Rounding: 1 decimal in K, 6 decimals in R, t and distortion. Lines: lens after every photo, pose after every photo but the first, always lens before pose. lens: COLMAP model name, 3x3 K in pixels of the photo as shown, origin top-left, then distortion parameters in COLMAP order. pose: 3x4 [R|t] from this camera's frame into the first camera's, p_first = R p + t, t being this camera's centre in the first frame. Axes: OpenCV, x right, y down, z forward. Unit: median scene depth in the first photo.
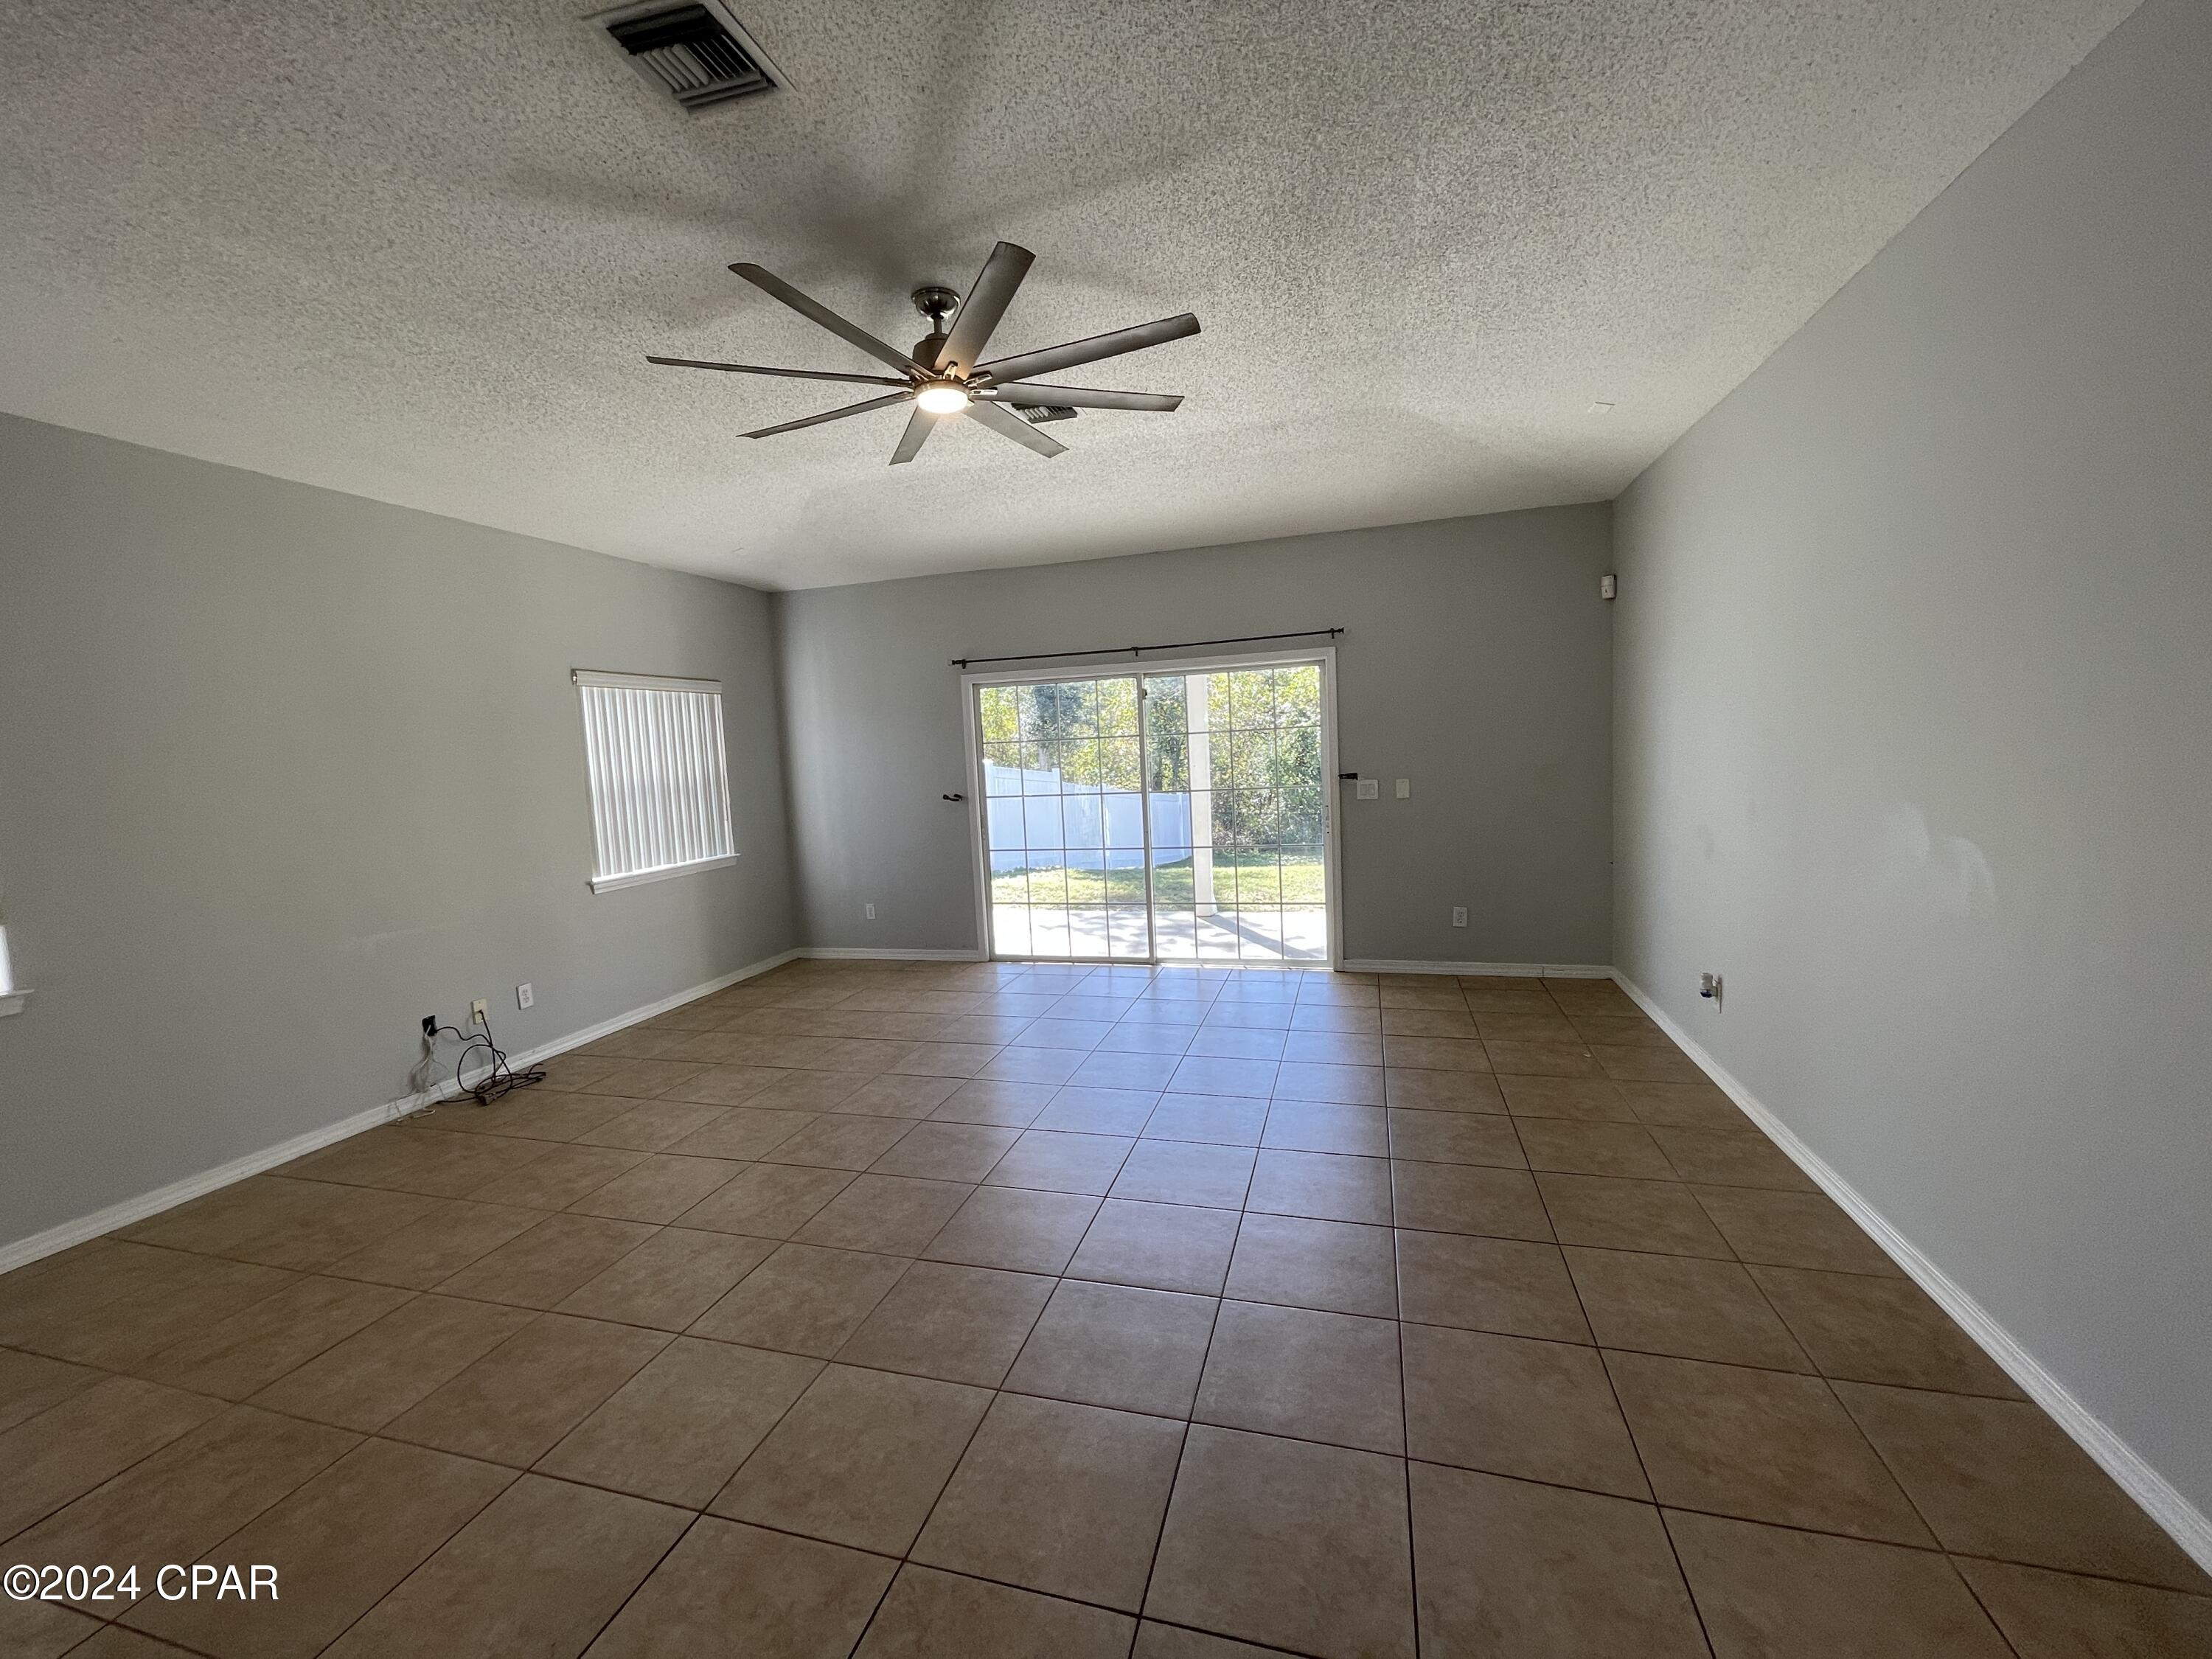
lens RADIAL K [[897.5, 0, 1110.9], [0, 897.5, 822.2], [0, 0, 1]] dist [-0.003268, 0.000516]
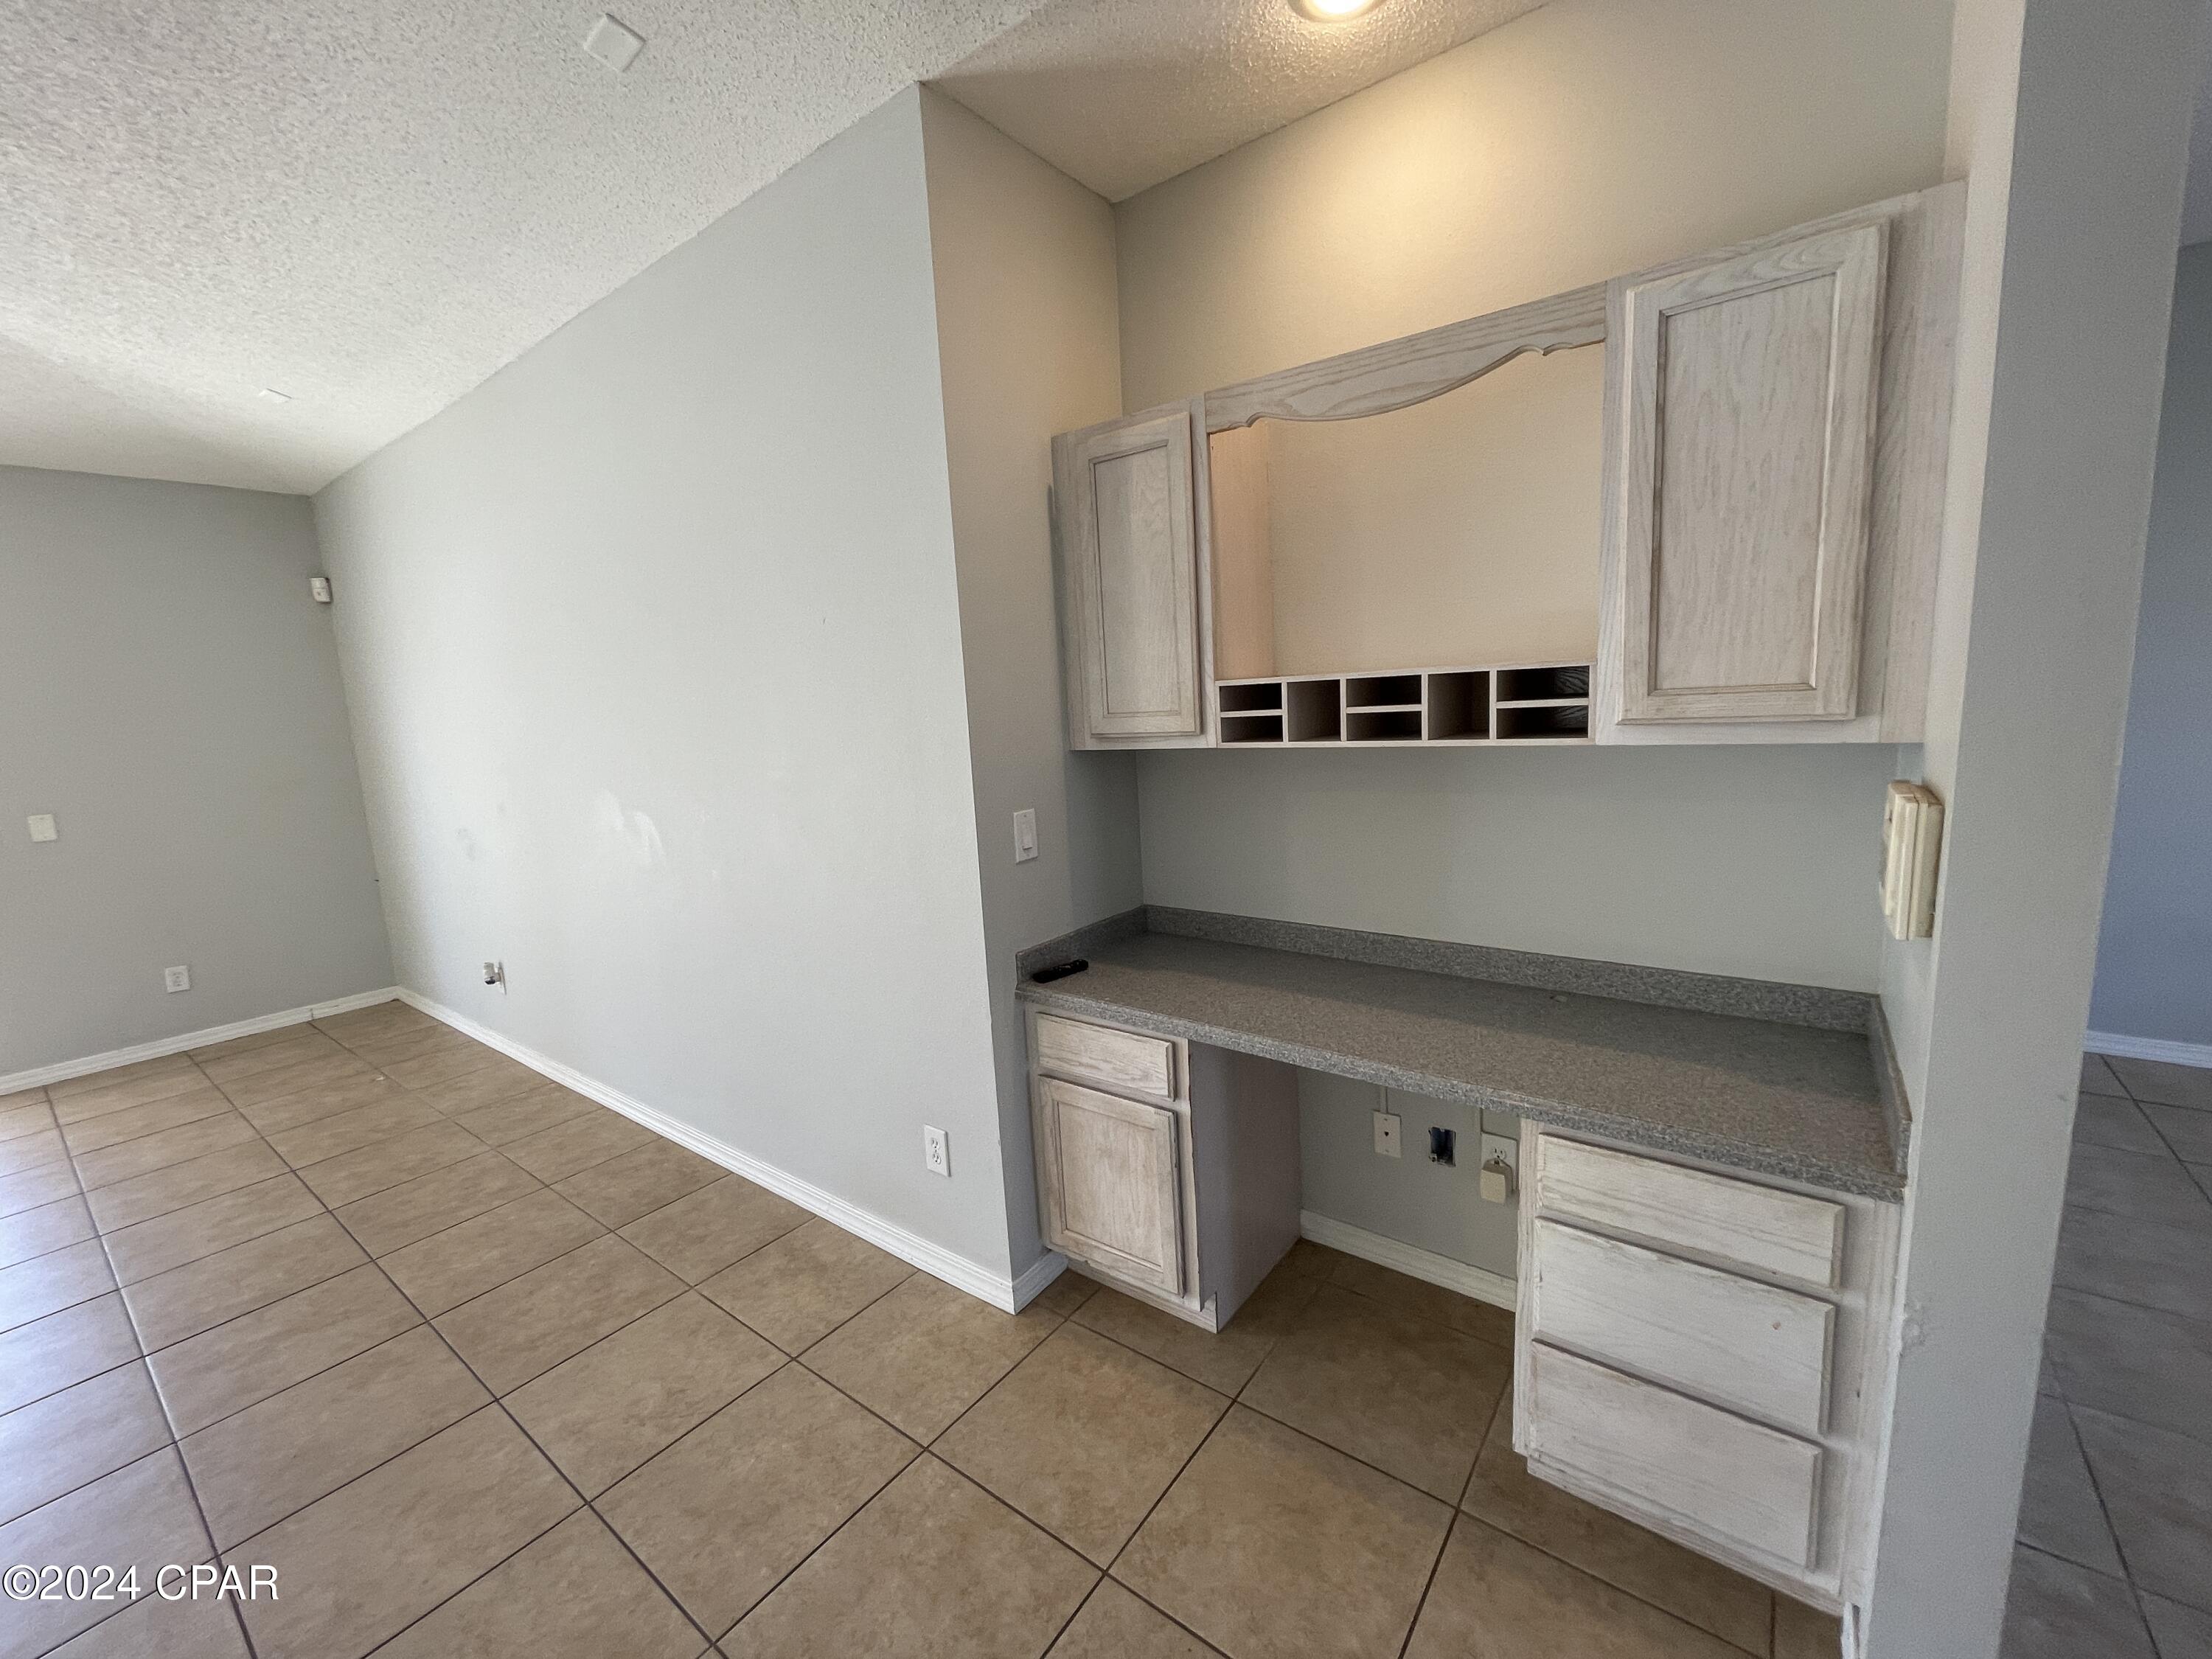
lens RADIAL K [[897.5, 0, 1116.6], [0, 897.5, 824.9], [0, 0, 1]] dist [-0.003268, 0.000516]
pose [[0.359627, -0.110675, 0.926509, -0.054792], [0.114915, 0.990635, 0.073731, 0.010764], [-0.925993, 0.079954, 0.368978, -0.131579]]
